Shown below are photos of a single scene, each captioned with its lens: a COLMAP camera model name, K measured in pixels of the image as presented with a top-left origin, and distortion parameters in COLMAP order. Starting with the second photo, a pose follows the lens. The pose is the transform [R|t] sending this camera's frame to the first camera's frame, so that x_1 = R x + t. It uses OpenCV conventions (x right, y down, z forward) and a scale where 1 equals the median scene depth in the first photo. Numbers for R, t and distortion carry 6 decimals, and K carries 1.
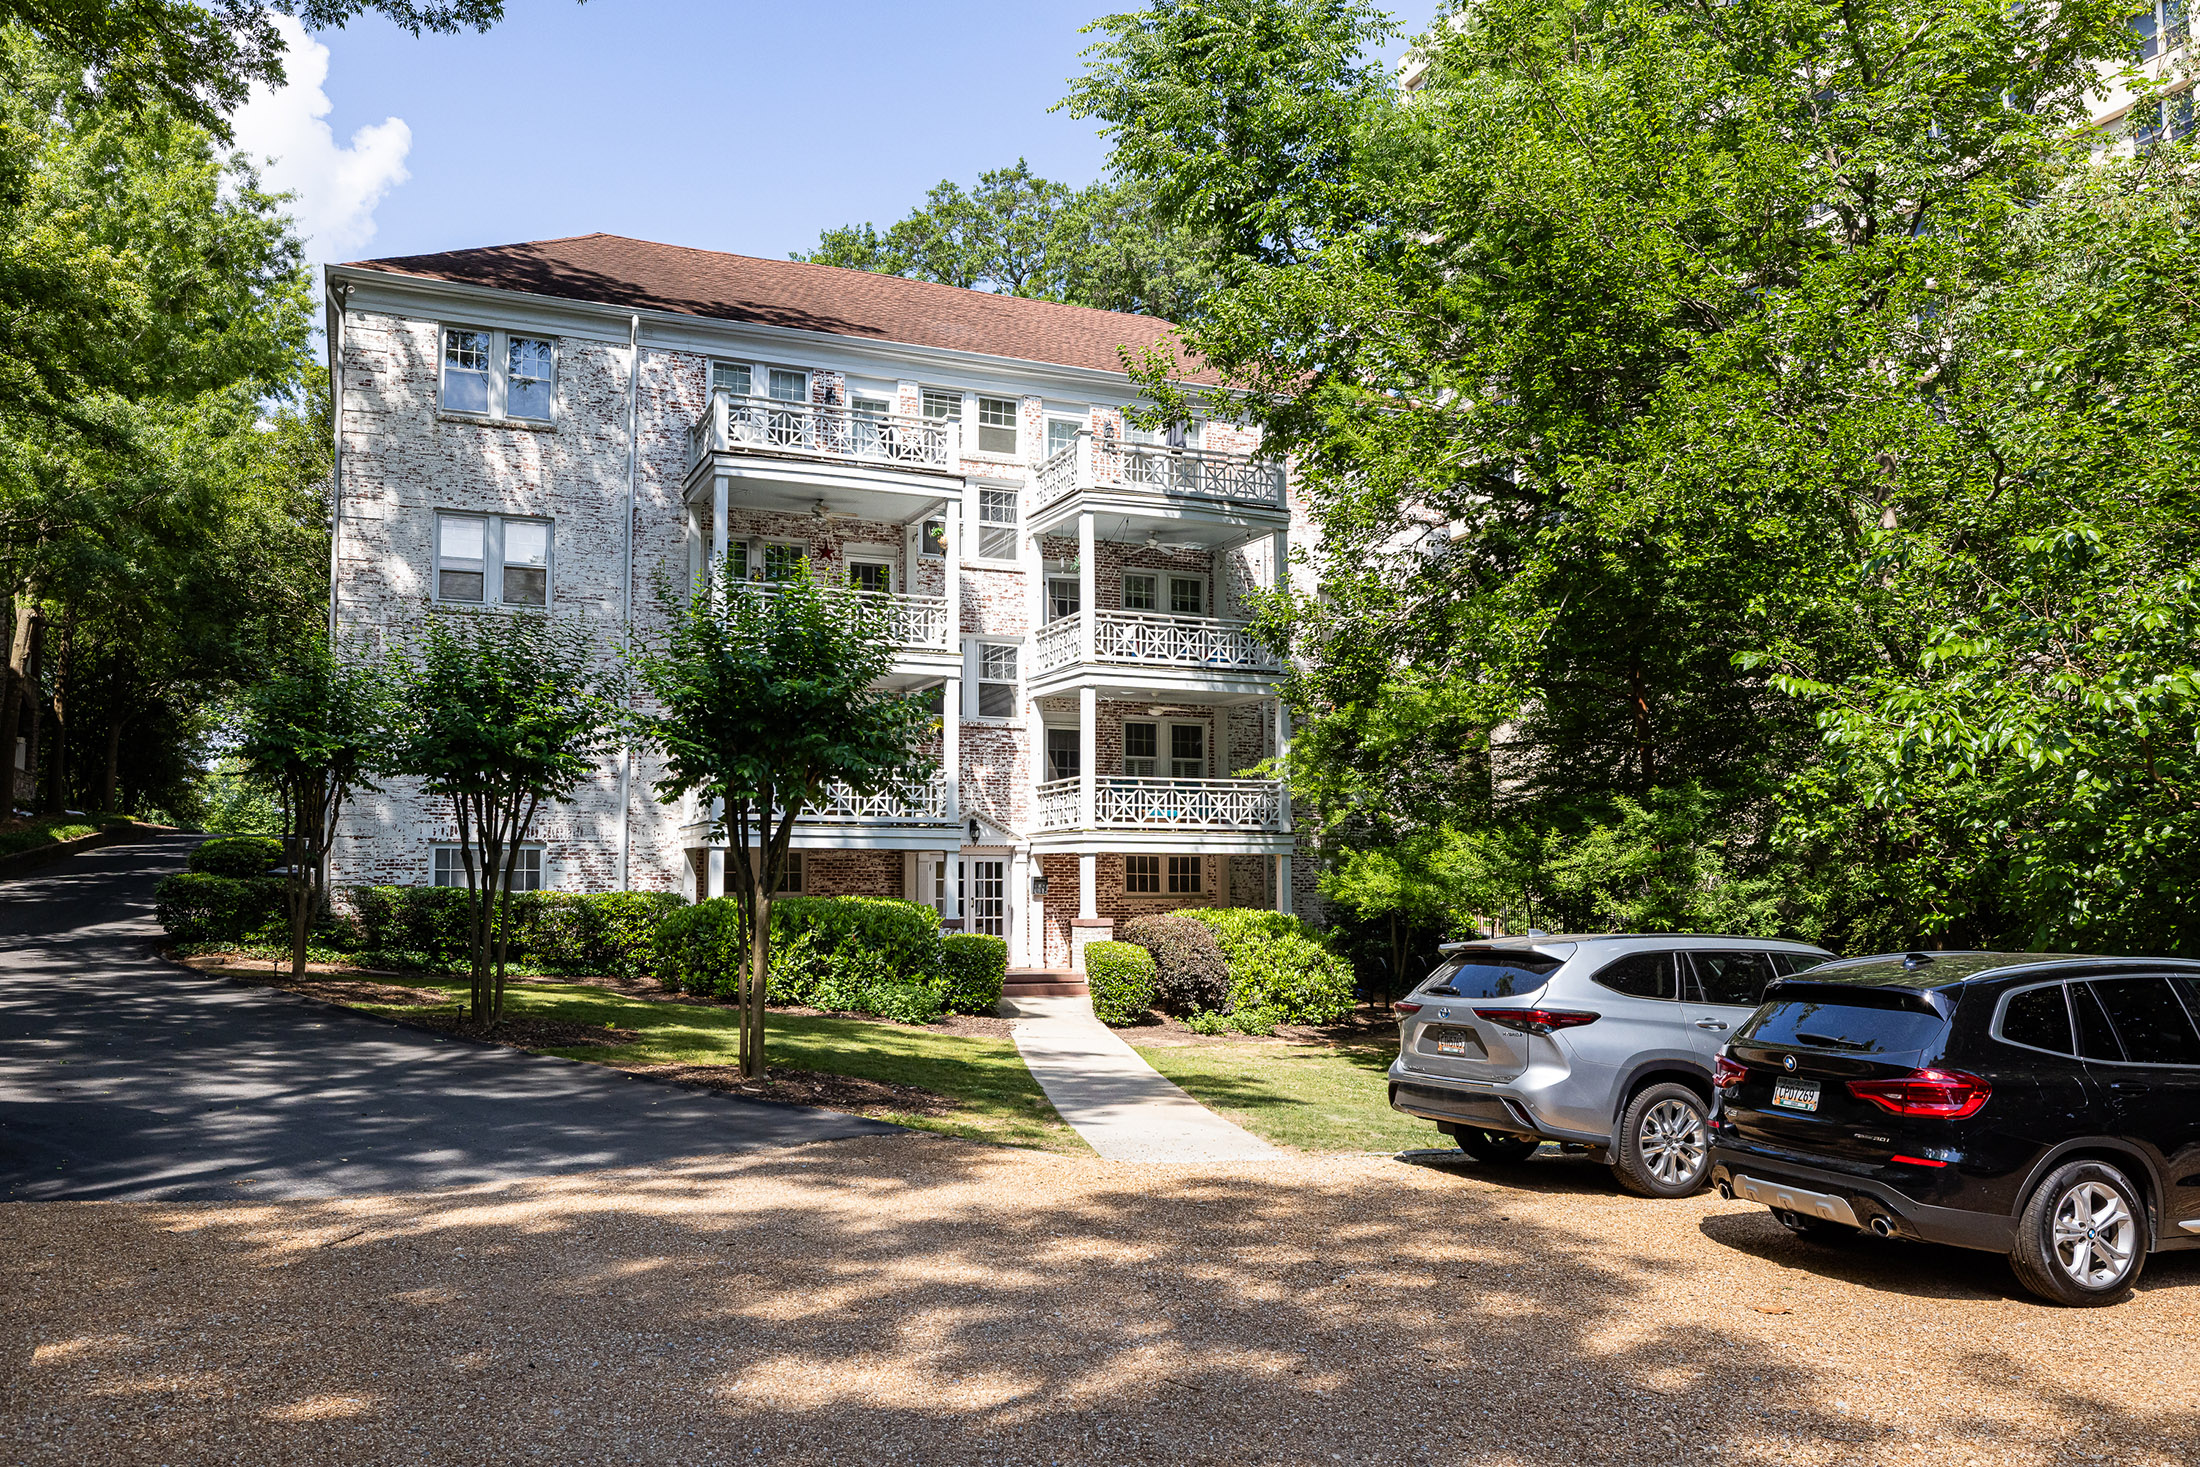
lens RADIAL K [[1729.7, 0, 1099.6], [0, 1729.7, 733.6], [0, 0, 1]] dist [-0.009050, 0.000569]
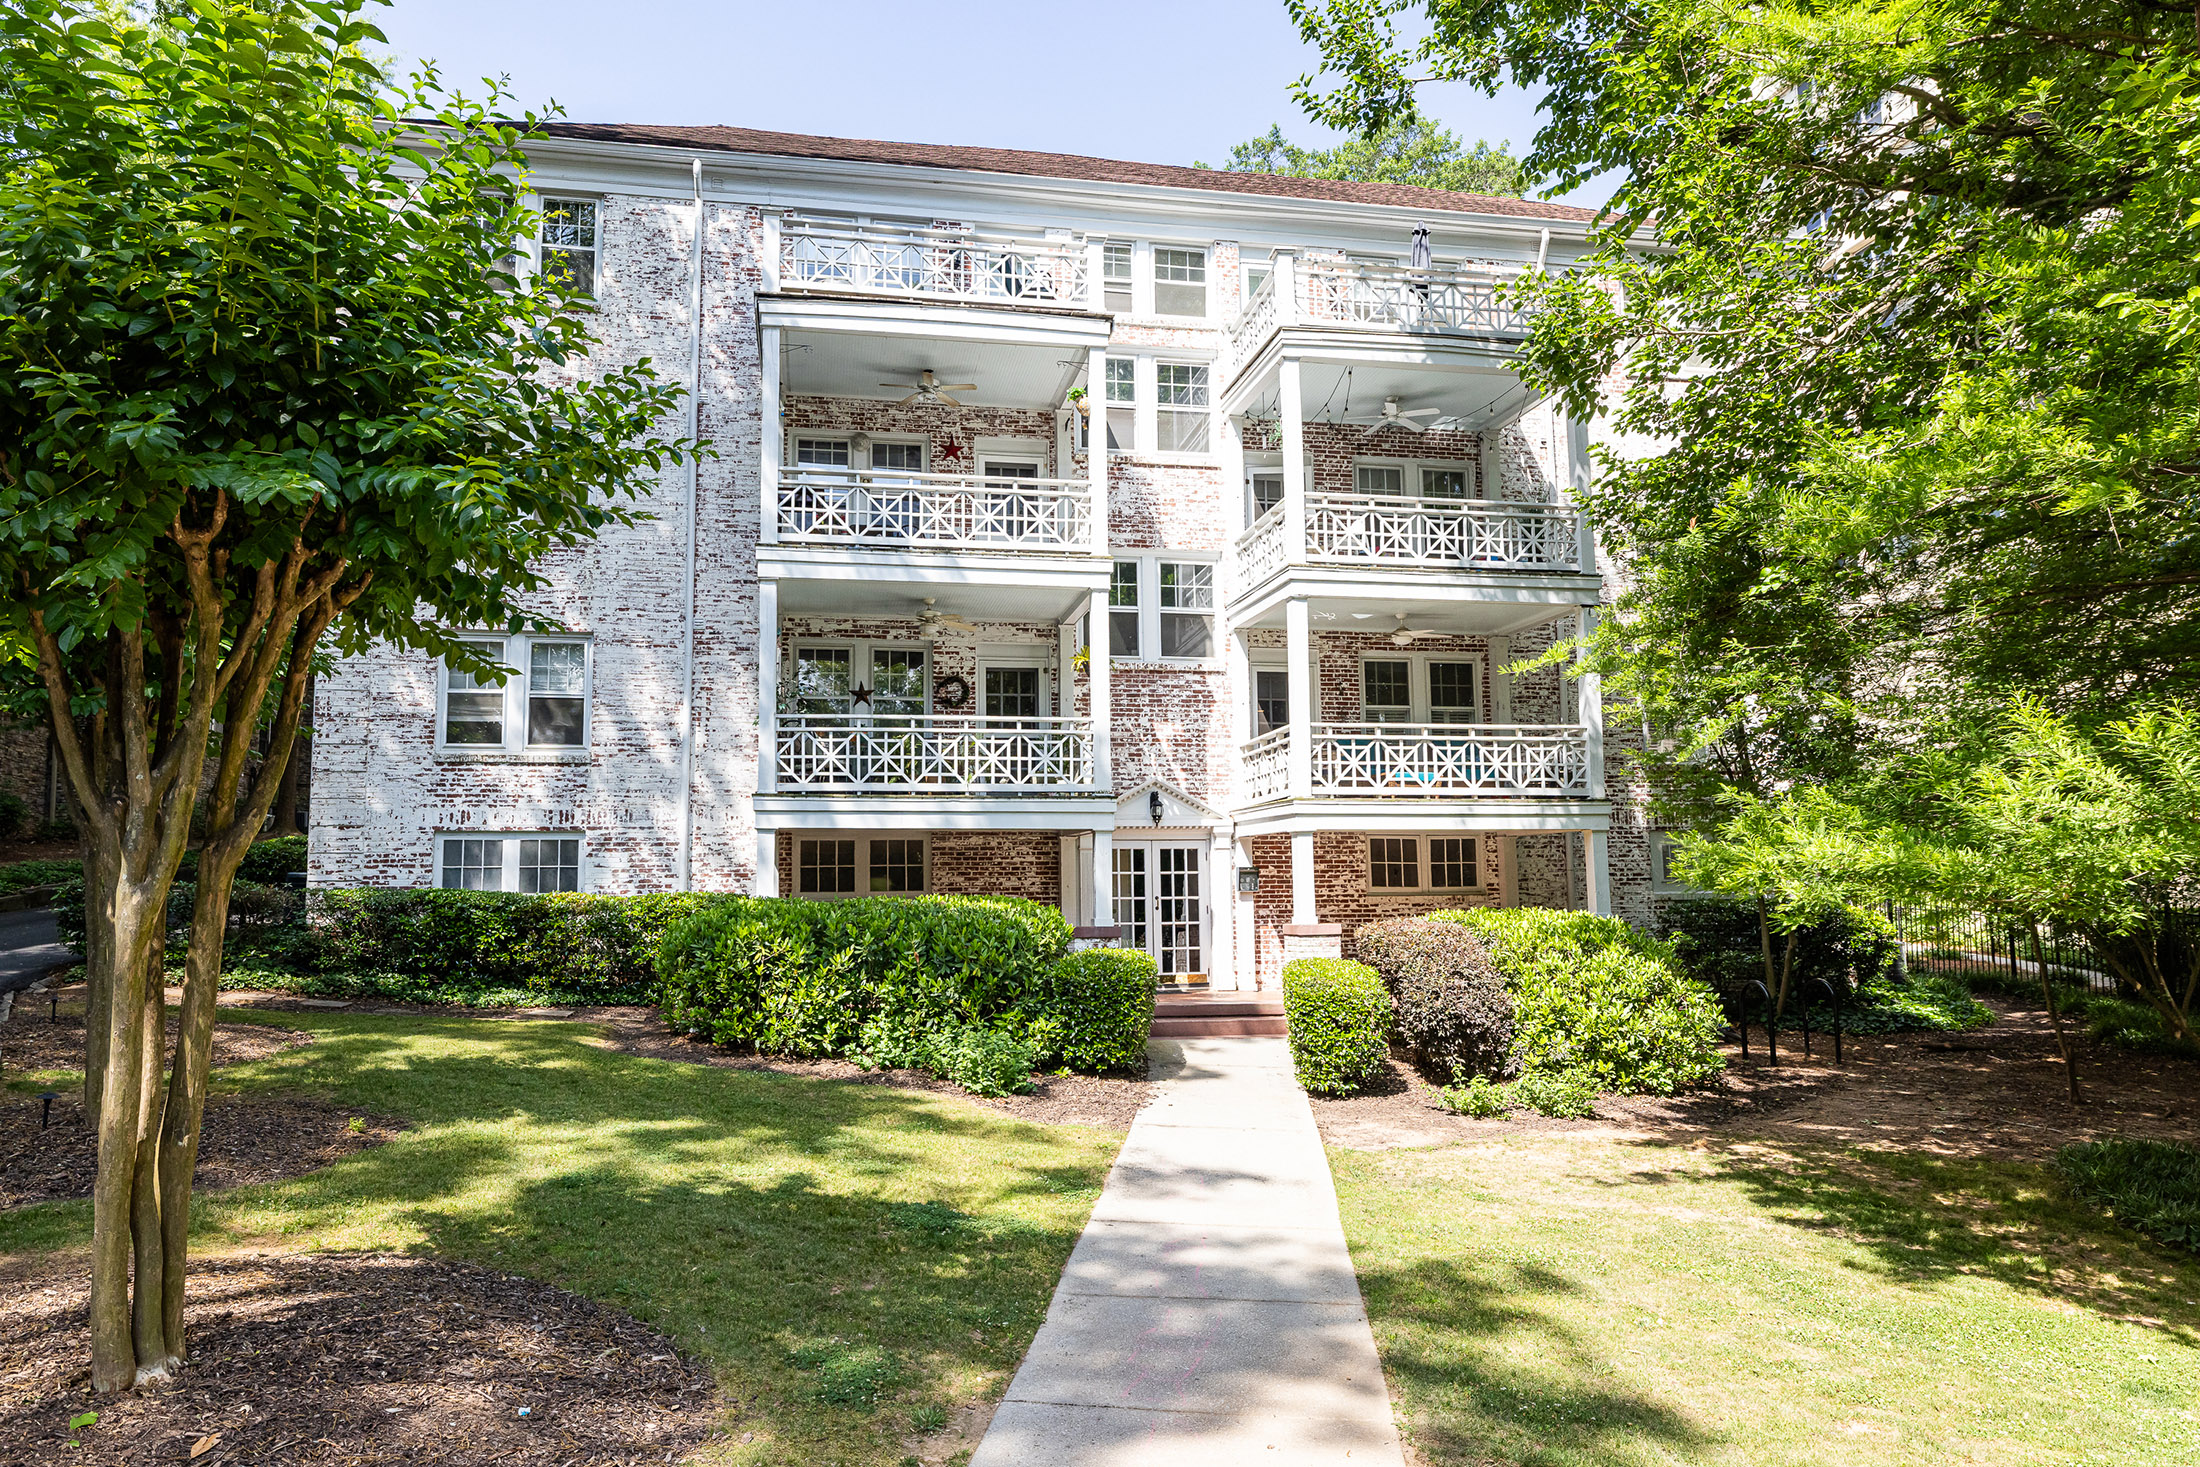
lens RADIAL K [[1325.1, 0, 1092.6], [0, 1325.1, 772.7], [0, 0, 1]] dist [0.001817, -0.000388]
pose [[0.968672, -0.033288, -0.246103, 0.044508], [0.032641, 0.999445, -0.006709, 0.046100], [0.246190, -0.001534, 0.969220, 0.455569]]
